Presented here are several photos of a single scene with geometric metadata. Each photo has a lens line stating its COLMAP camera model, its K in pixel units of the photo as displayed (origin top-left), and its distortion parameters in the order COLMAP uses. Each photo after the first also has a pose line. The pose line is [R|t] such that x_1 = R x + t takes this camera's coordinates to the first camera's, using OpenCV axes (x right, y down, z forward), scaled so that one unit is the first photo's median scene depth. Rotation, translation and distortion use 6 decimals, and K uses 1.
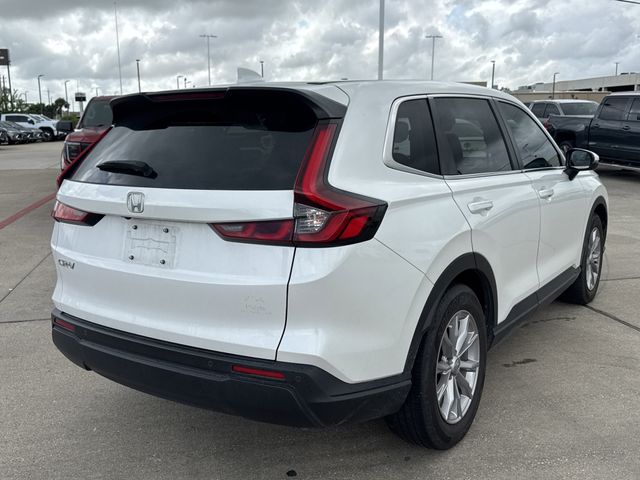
lens RADIAL K [[654.1, 0, 319.5], [0, 654.1, 251.5], [0, 0, 1]] dist [0.027011, 0.016751]
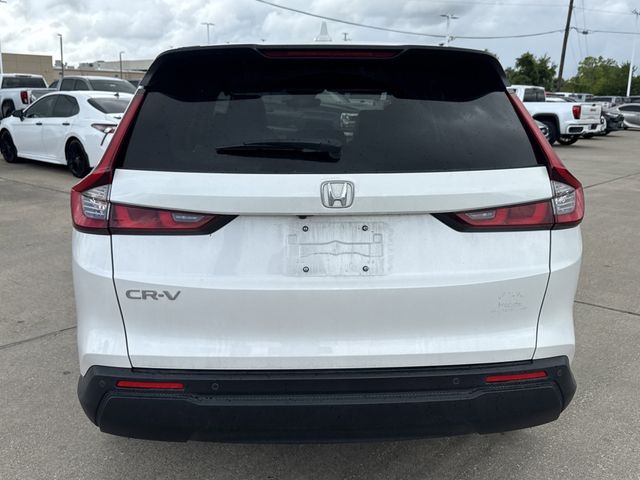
lens RADIAL K [[654.1, 0, 319.5], [0, 654.1, 251.5], [0, 0, 1]] dist [0.027011, 0.016751]
pose [[0.804822, -0.117154, 0.581839, -0.737162], [0.099030, 0.993090, 0.062978, -0.059052], [-0.585196, 0.006933, 0.810862, 0.407222]]
